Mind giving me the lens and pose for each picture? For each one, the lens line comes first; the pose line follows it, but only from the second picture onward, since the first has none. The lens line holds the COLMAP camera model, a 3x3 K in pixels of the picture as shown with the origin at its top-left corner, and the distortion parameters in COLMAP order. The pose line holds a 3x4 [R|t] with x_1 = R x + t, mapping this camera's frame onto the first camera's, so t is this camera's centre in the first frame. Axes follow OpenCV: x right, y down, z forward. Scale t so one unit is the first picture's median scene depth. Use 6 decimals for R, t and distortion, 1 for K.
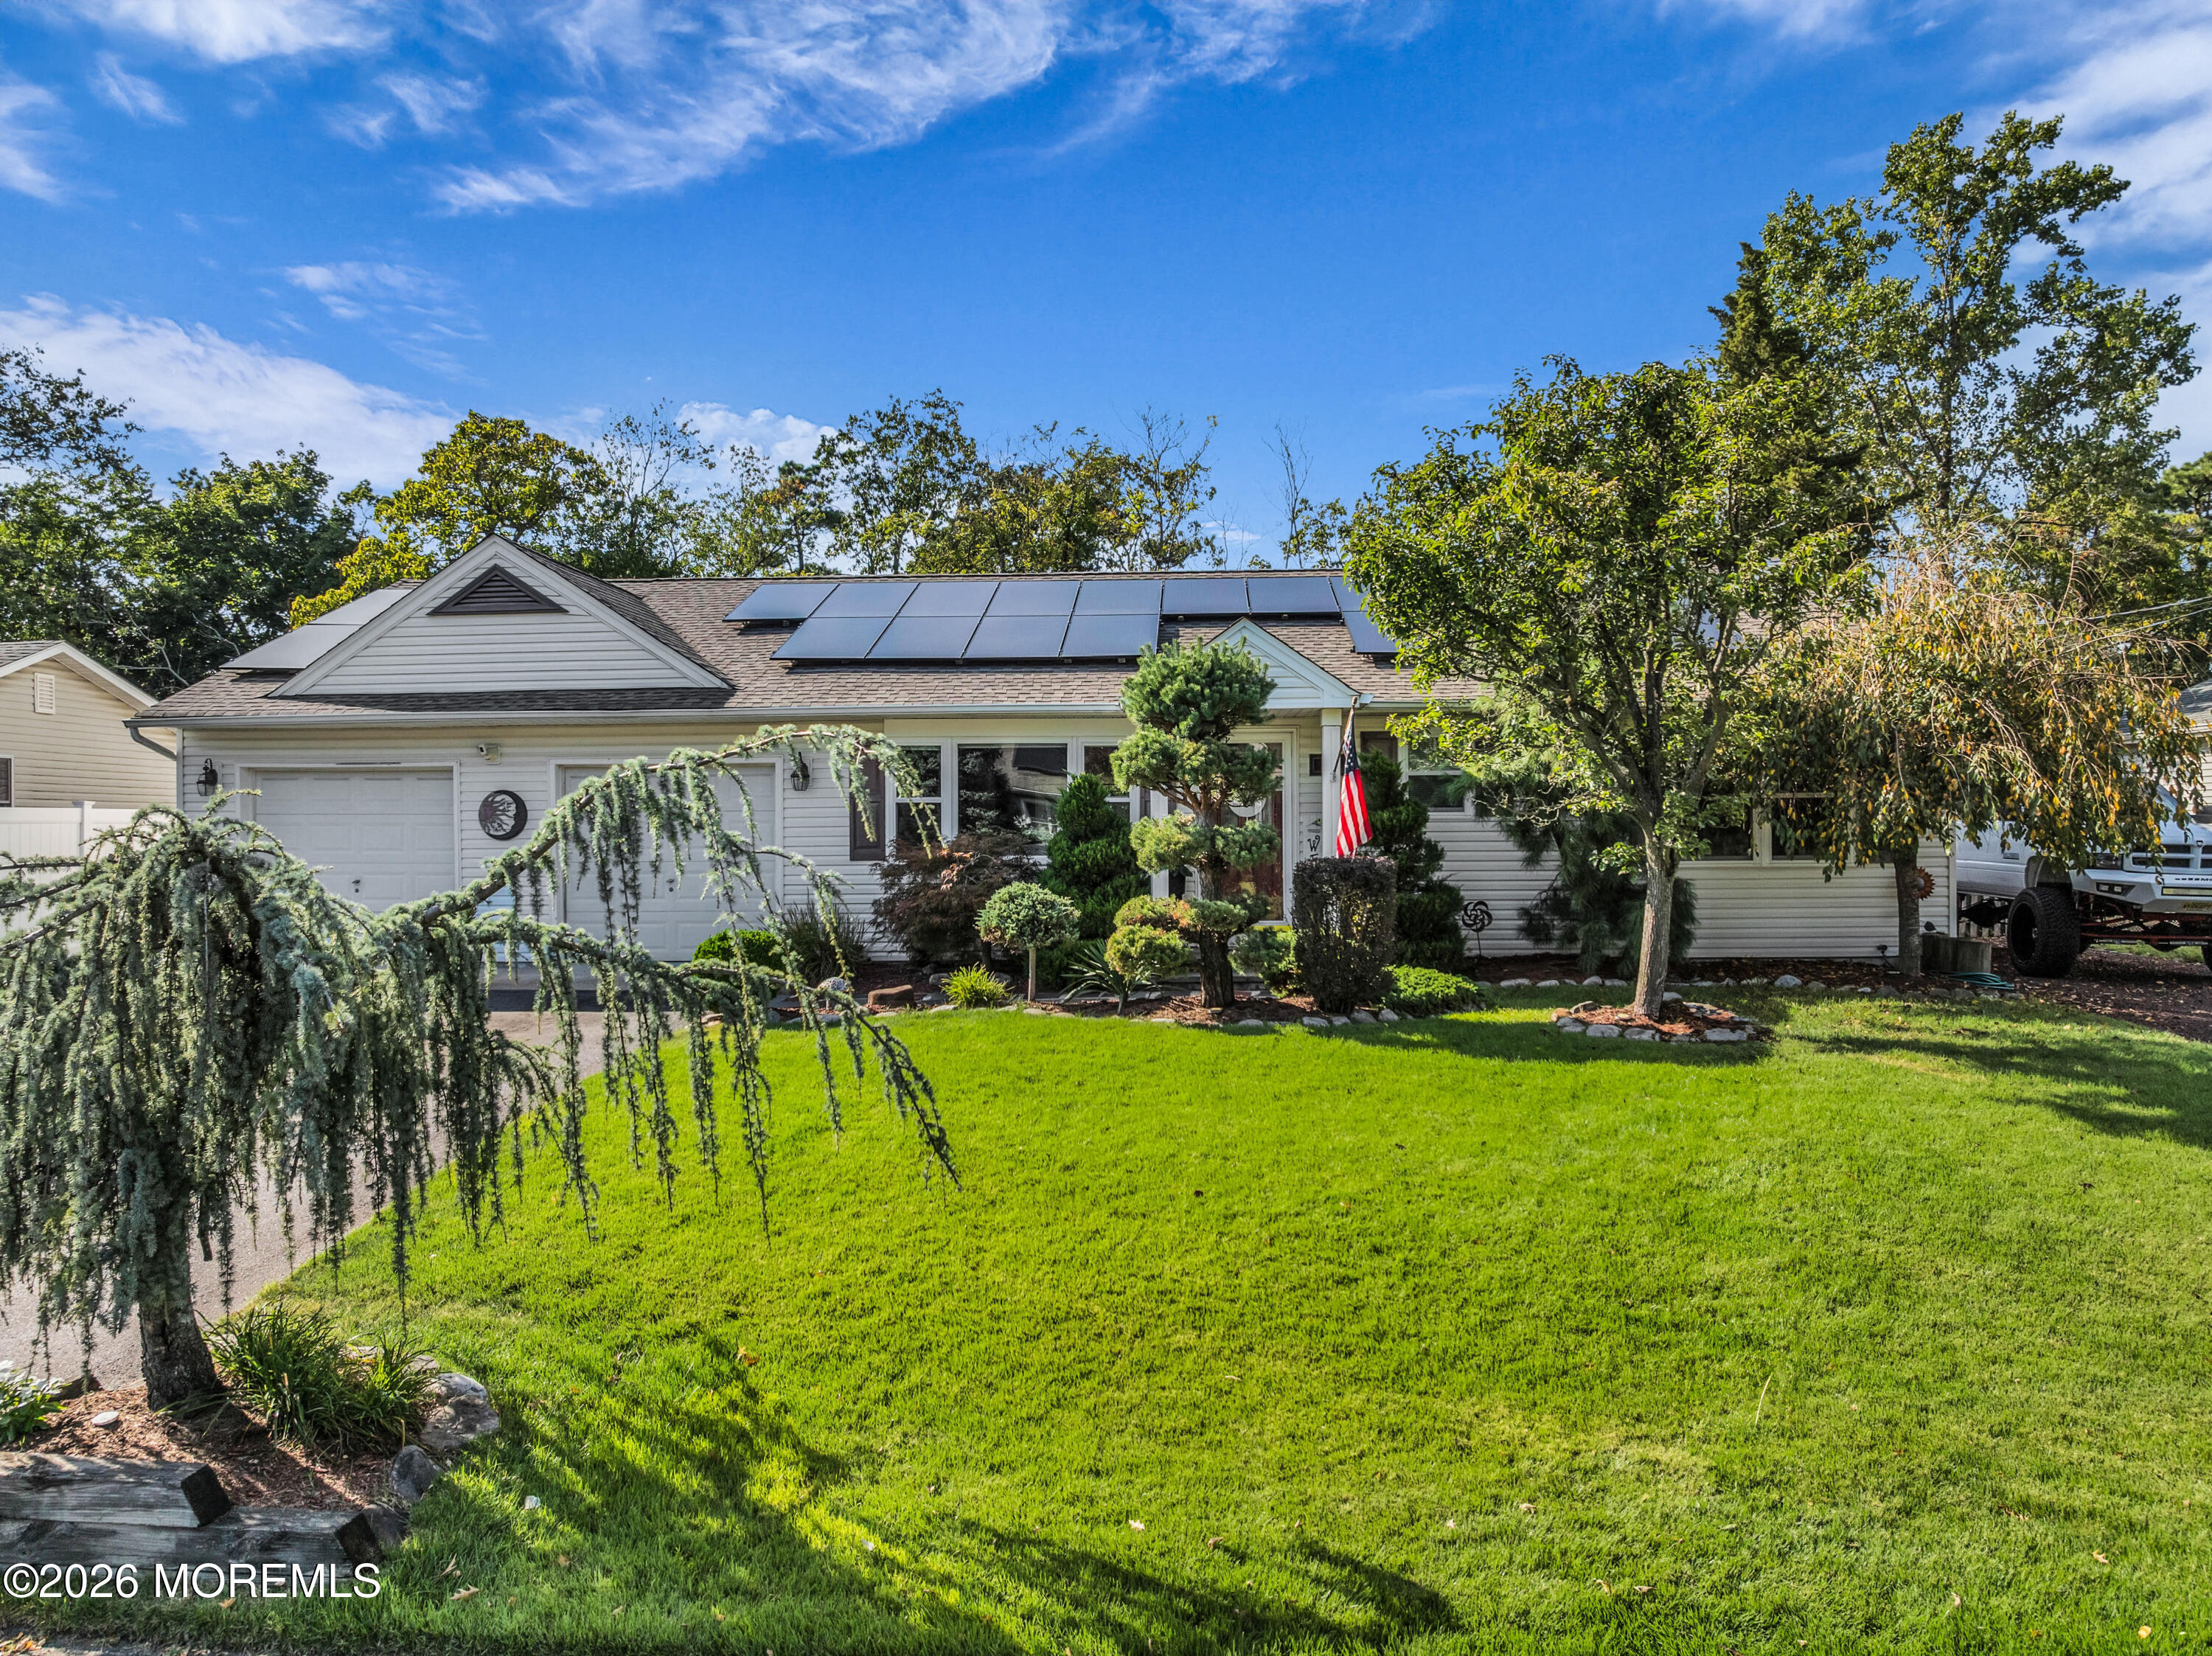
lens RADIAL K [[1547.3, 0, 1096.3], [0, 1547.3, 888.4], [0, 0, 1]] dist [-0.038507, 0.000629]
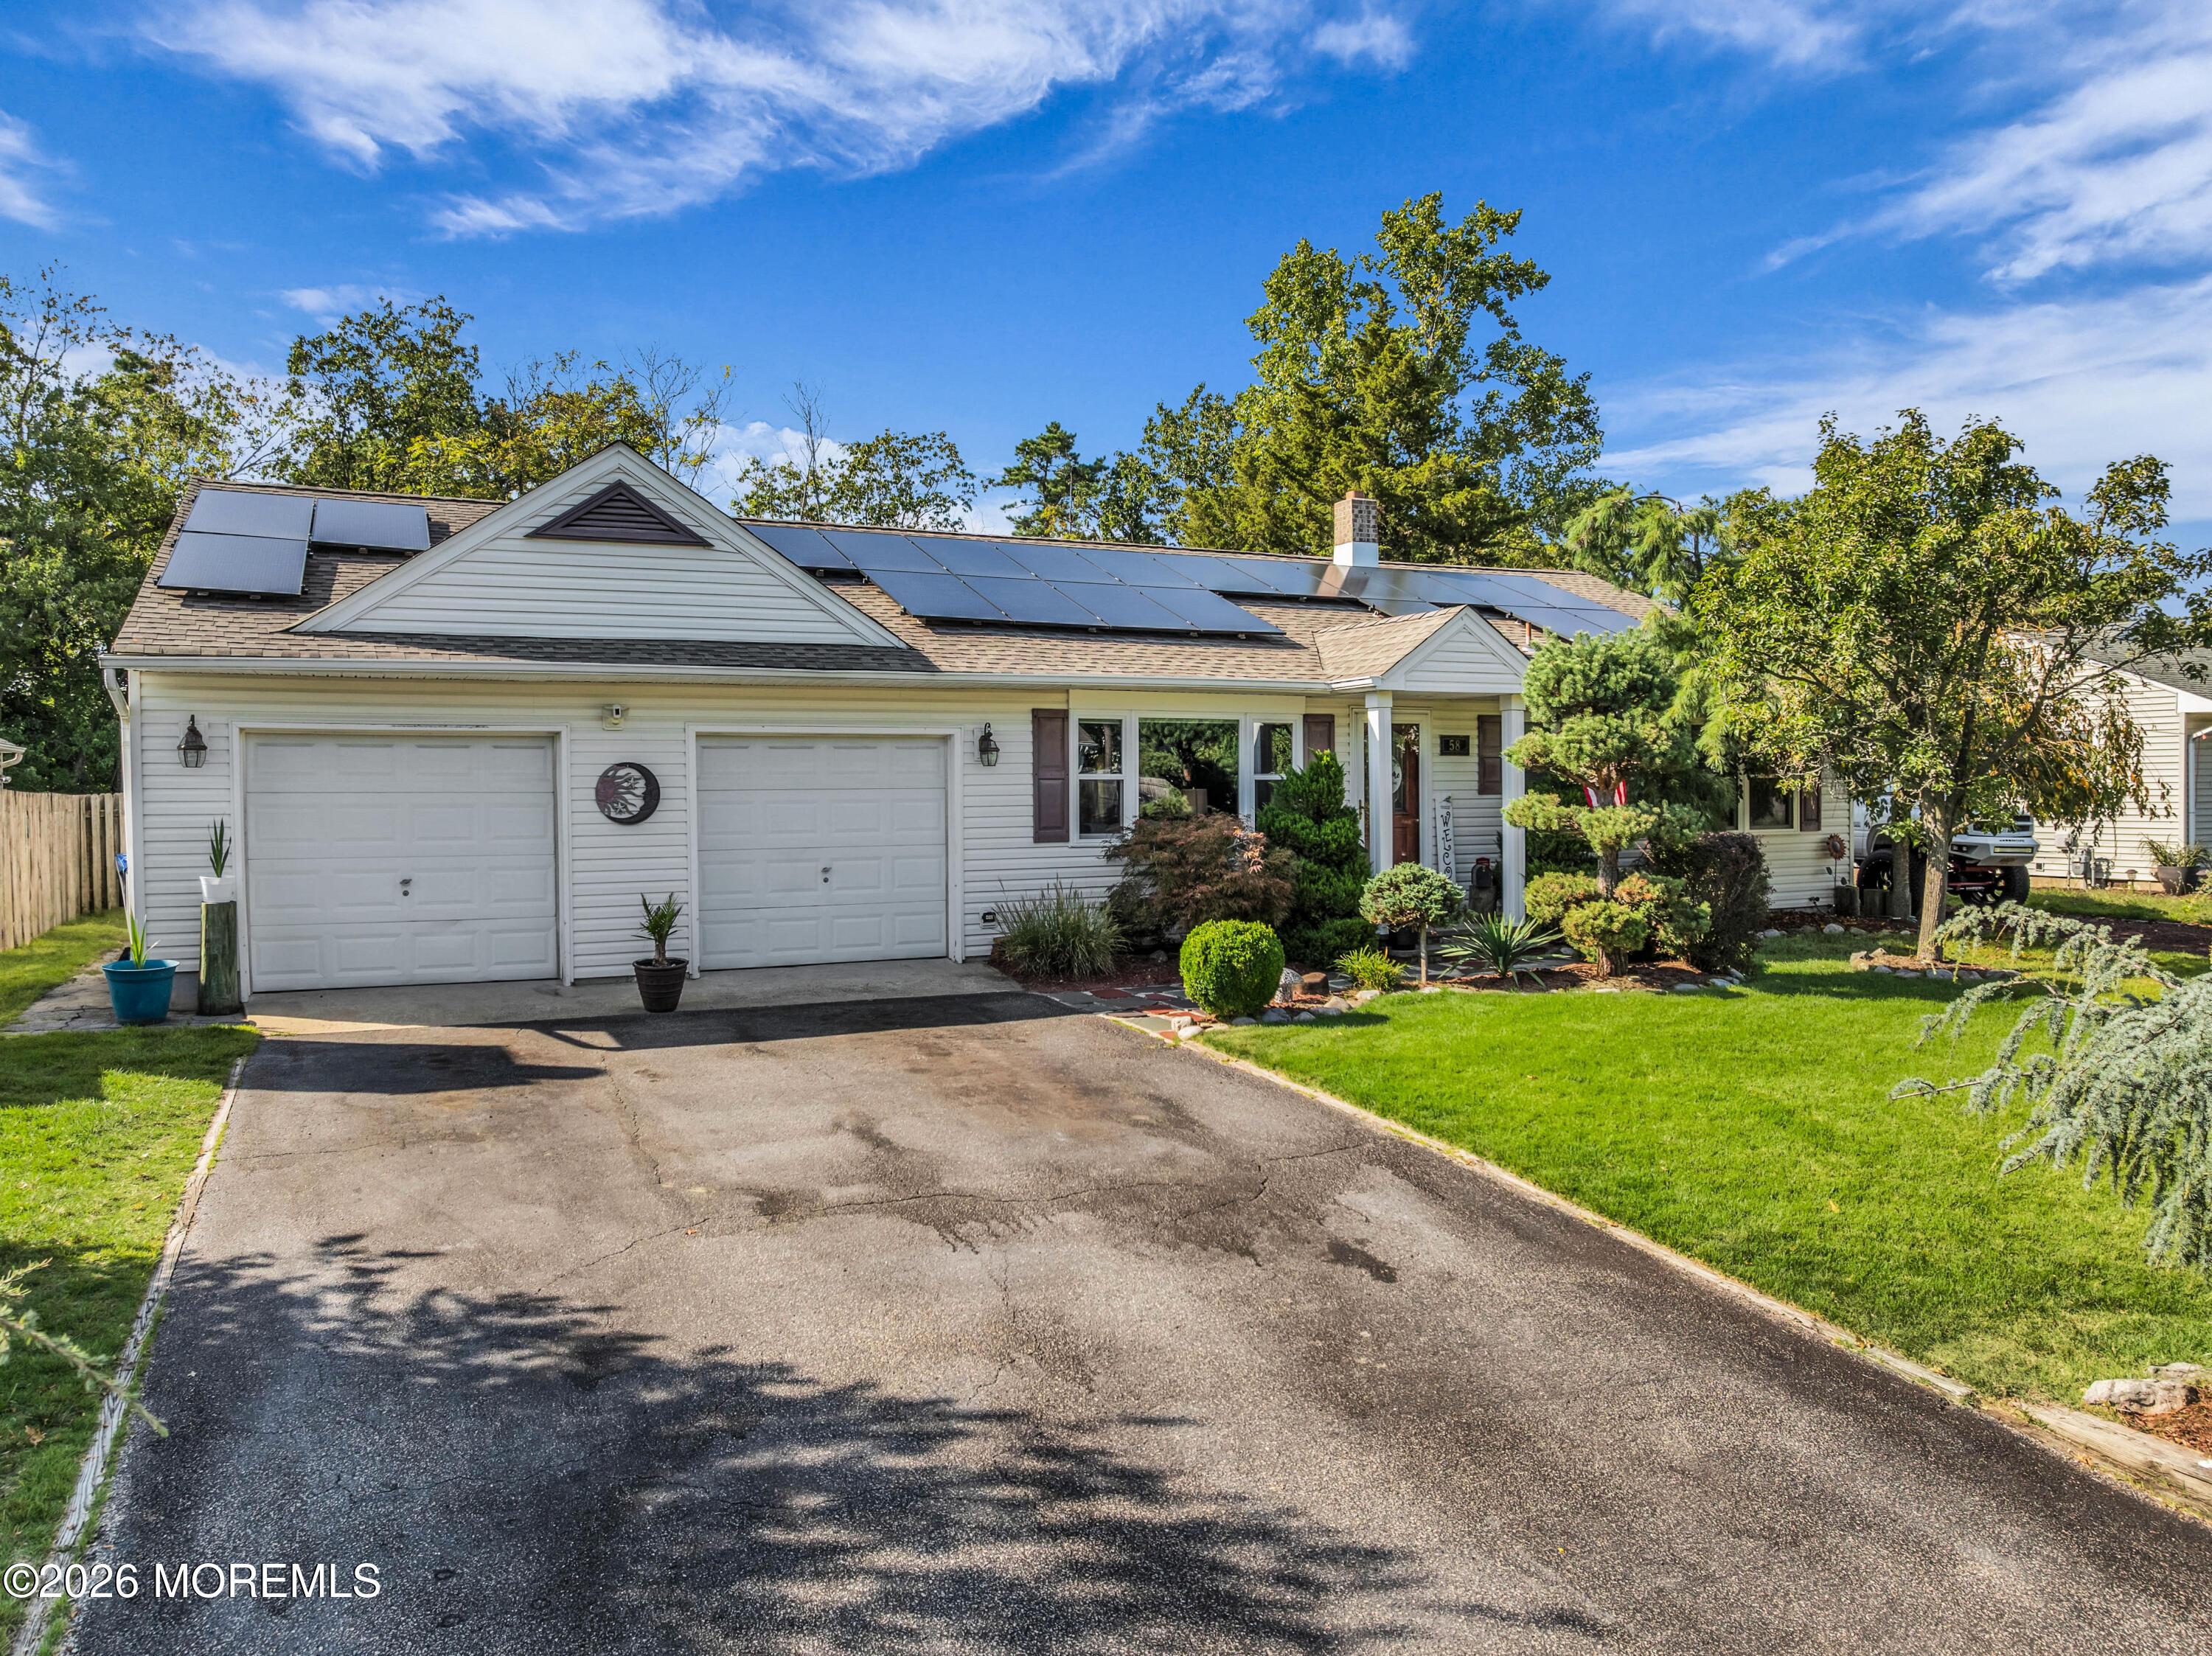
lens RADIAL K [[1550.1, 0, 1106.0], [0, 1550.1, 828.0], [0, 0, 1]] dist [-0.036955, 0.000871]
pose [[0.867842, -0.016122, 0.496579, -0.569531], [0.024312, 0.999654, -0.010033, -0.015835], [-0.496246, 0.020779, 0.867933, 0.180527]]
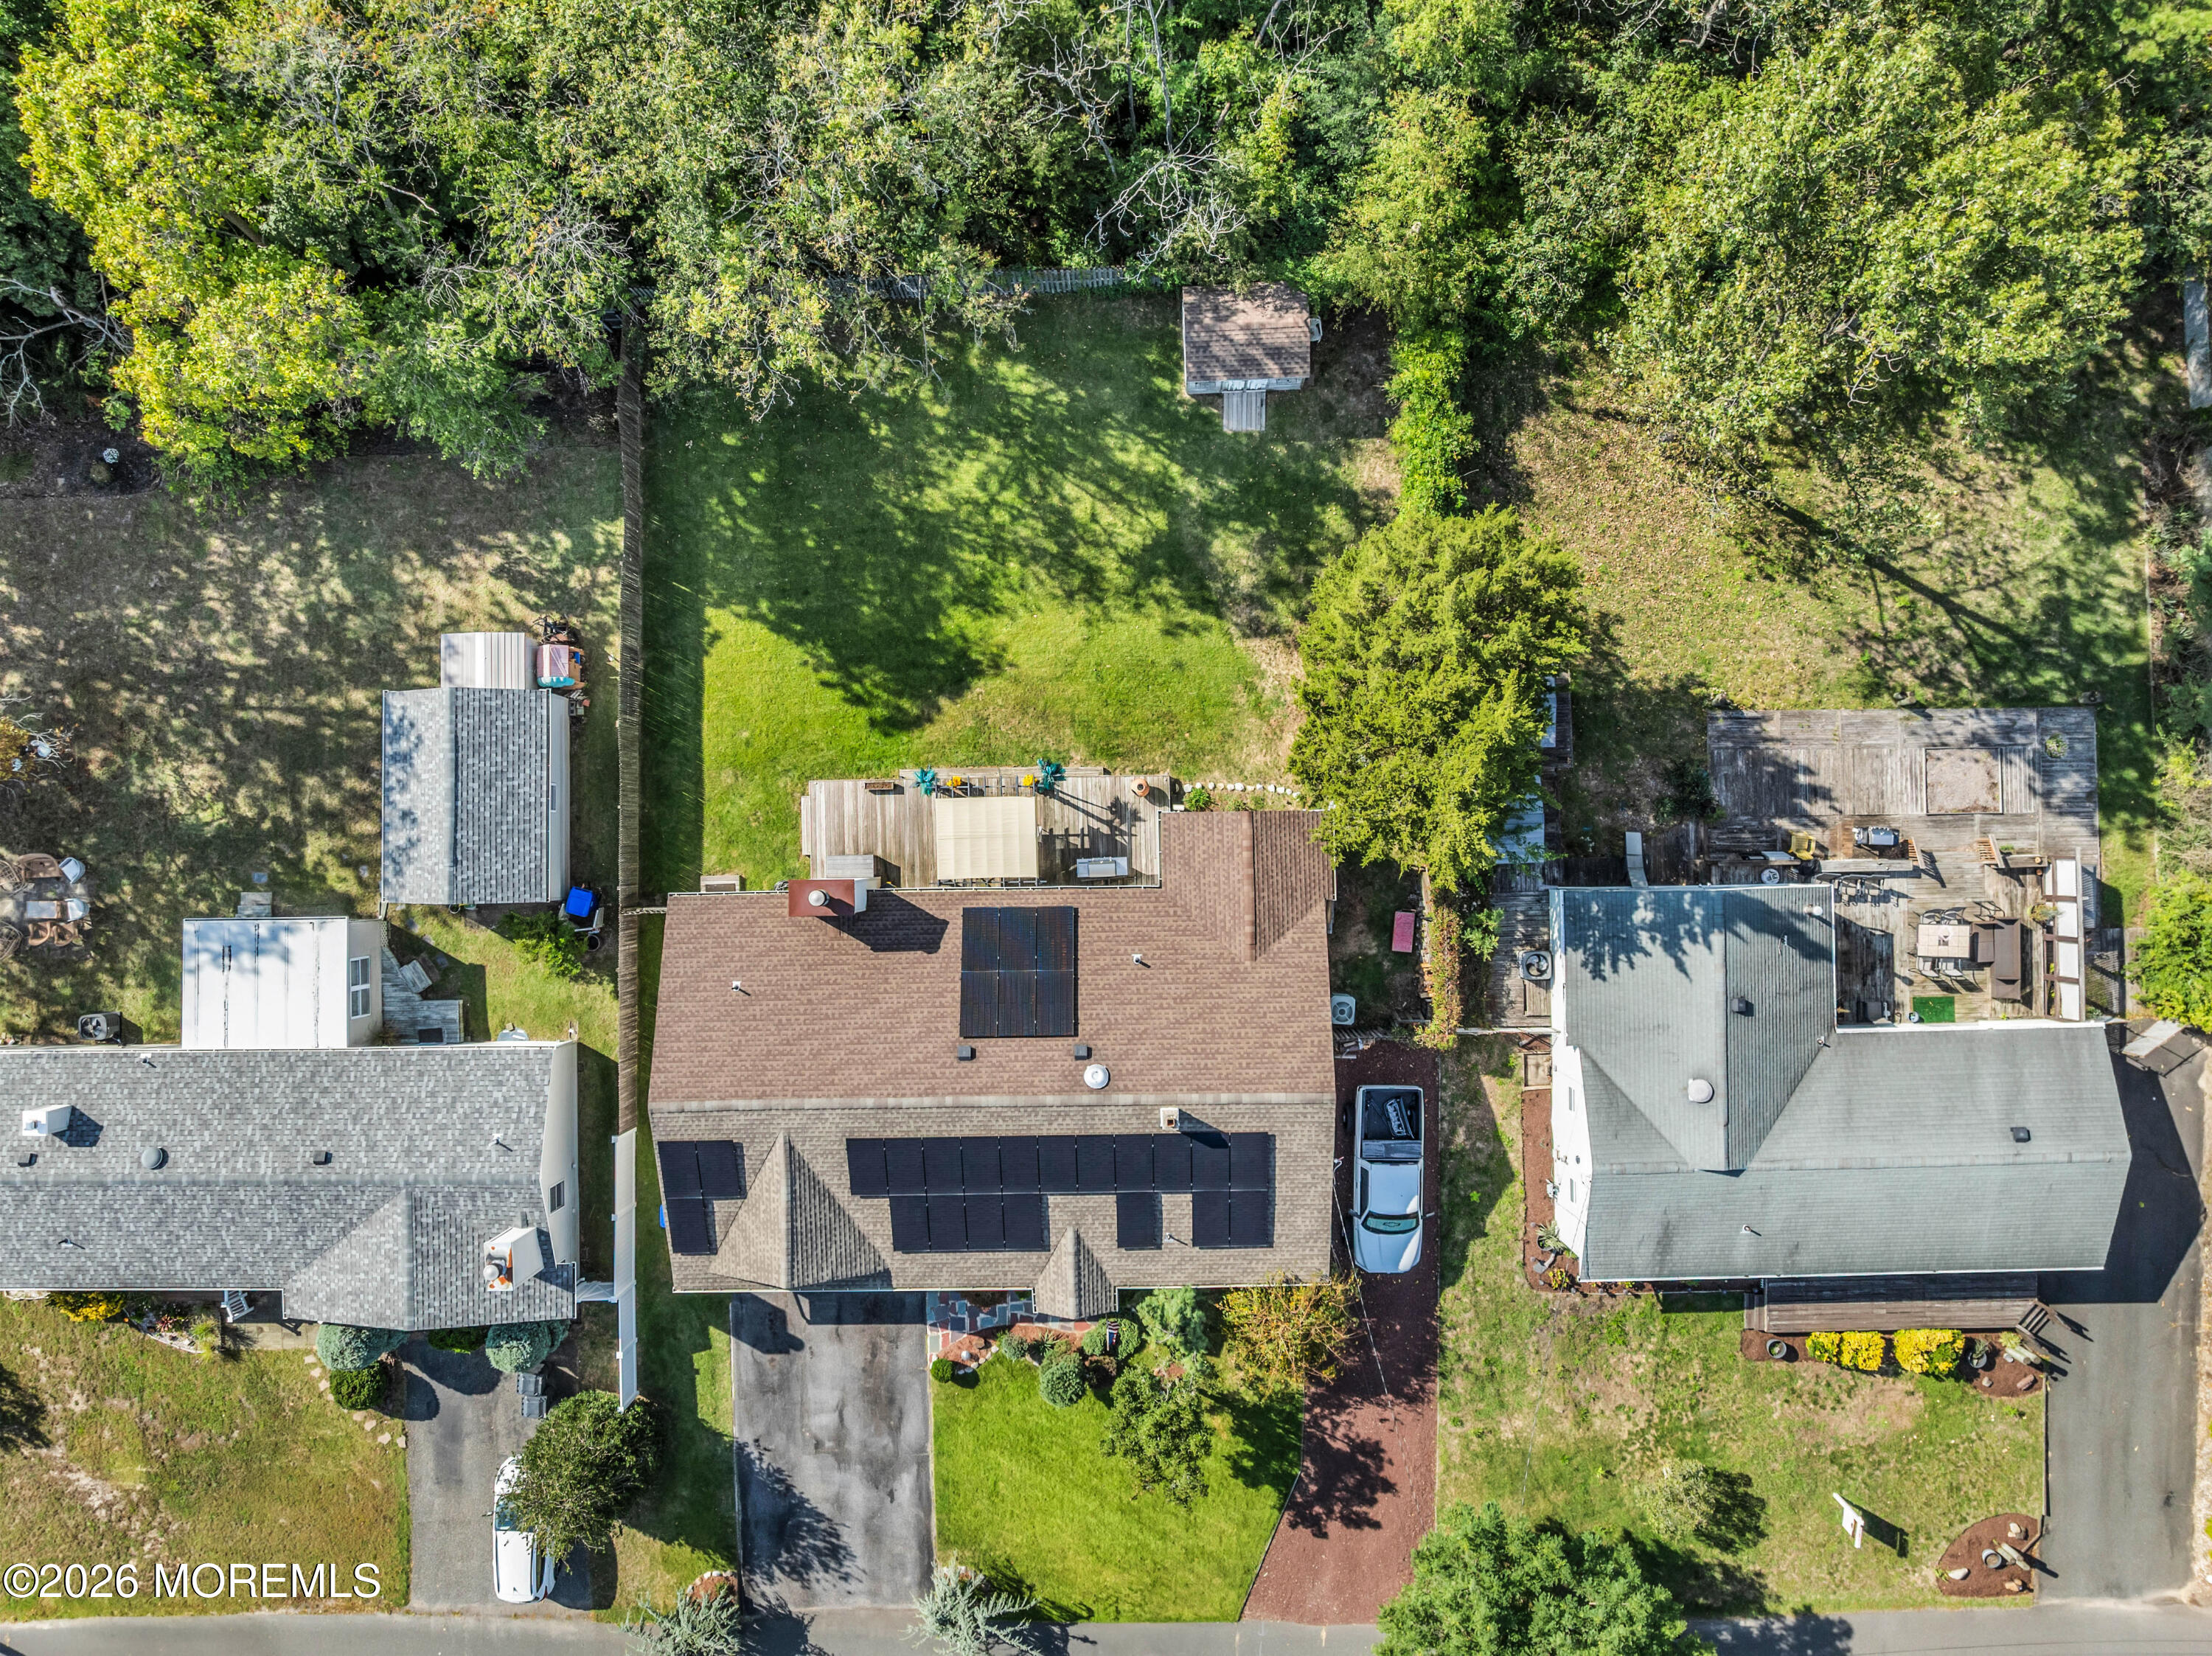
lens RADIAL K [[1550.1, 0, 1106.0], [0, 1550.1, 828.0], [0, 0, 1]] dist [-0.036955, 0.000871]
pose [[0.996626, -0.079641, -0.019865, 0.262044], [0.023132, 0.040300, 0.998920, -2.855831], [-0.078754, -0.996009, 0.042007, 1.625694]]
